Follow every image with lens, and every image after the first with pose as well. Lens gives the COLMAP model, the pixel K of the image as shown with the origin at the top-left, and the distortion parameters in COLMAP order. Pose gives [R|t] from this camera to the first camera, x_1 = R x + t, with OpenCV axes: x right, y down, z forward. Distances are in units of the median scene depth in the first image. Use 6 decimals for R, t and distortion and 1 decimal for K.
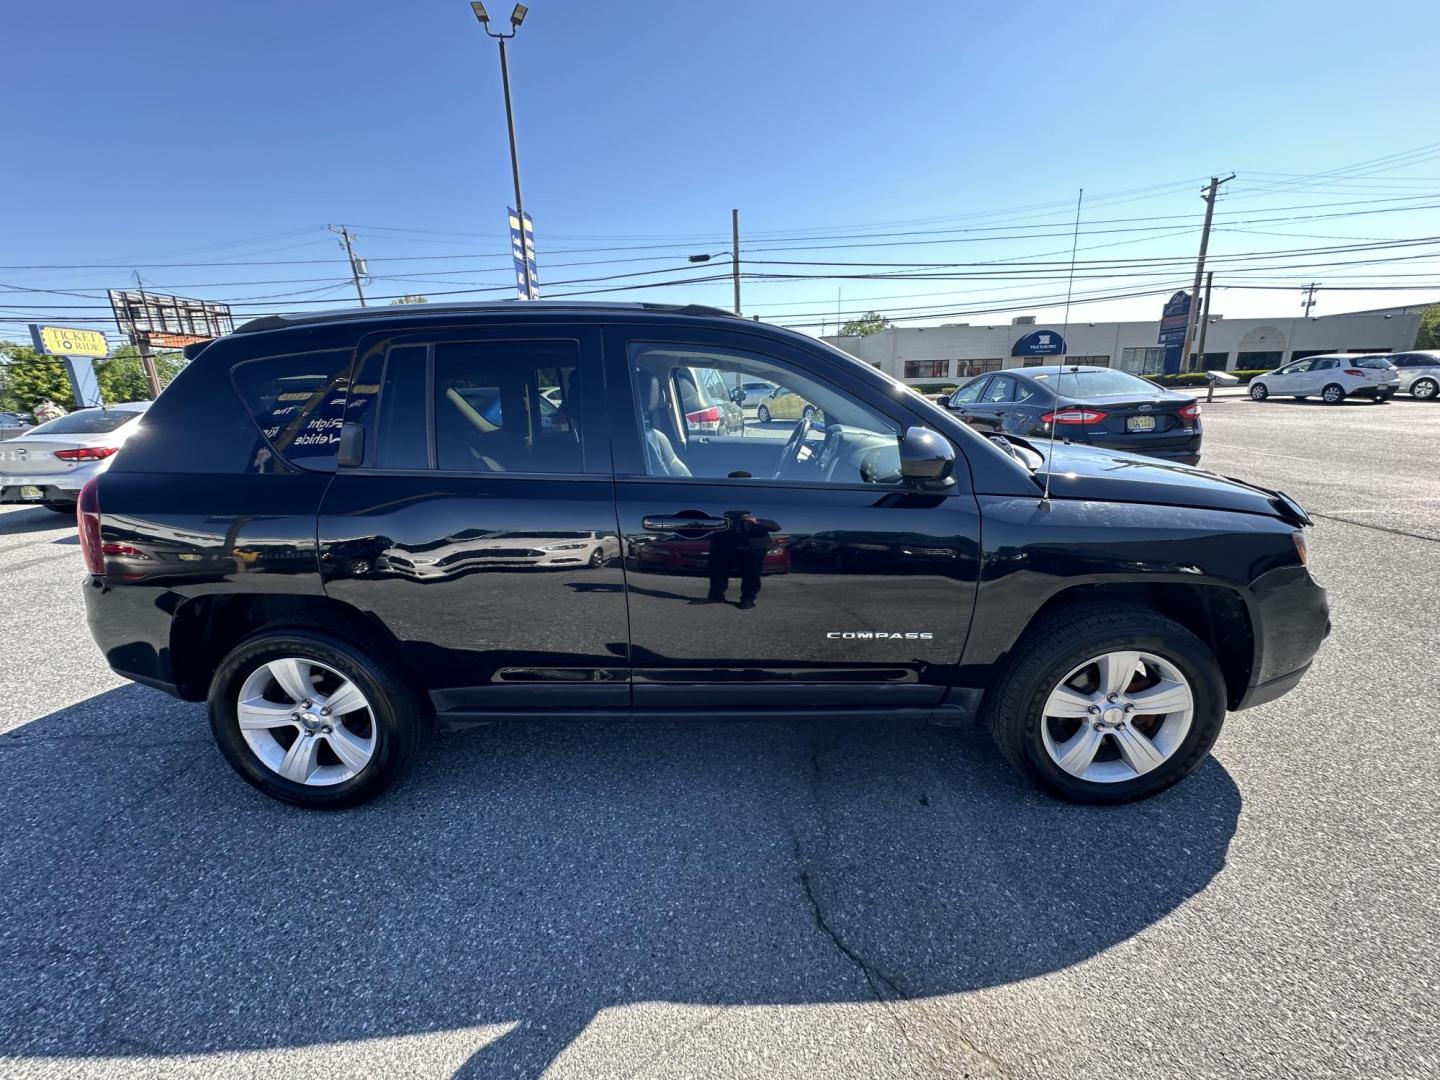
lens RADIAL K [[574.9, 0, 717.1], [0, 574.9, 541.7], [0, 0, 1]] dist [-0.001949, 0.000157]
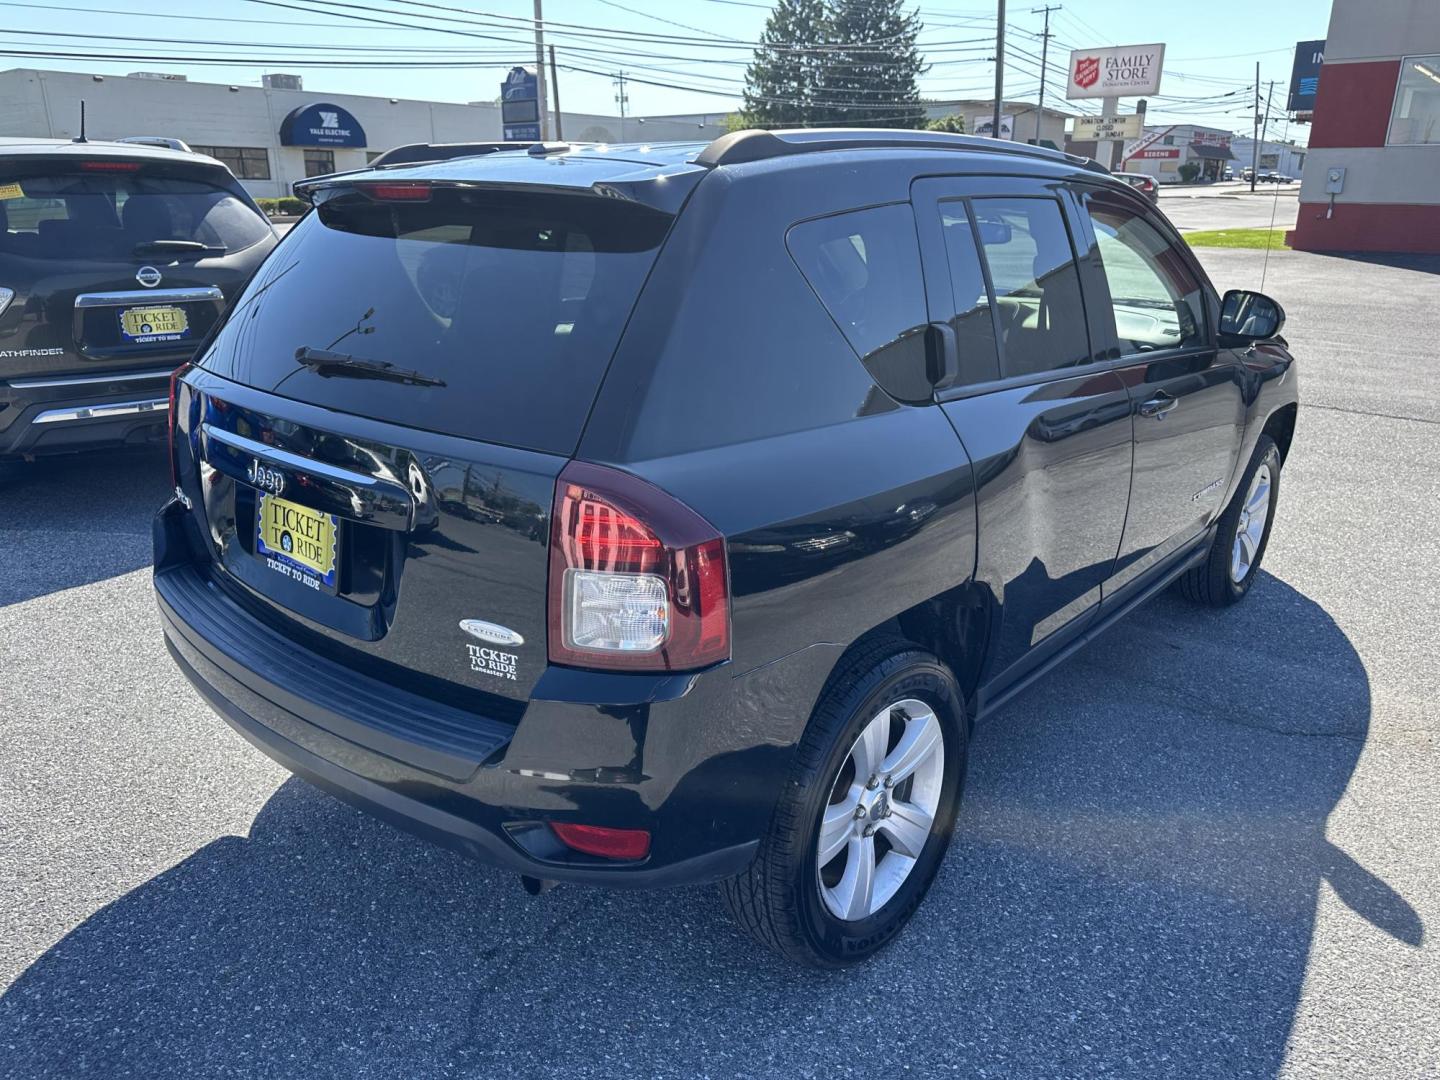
lens RADIAL K [[1019.4, 0, 726.8], [0, 1019.4, 544.3], [0, 0, 1]] dist [0.003632, -0.018000]
pose [[0.635429, -0.223525, 0.739099, -1.337927], [0.173930, 0.974019, 0.145037, -0.132582], [-0.752316, 0.036391, 0.657797, 0.331675]]
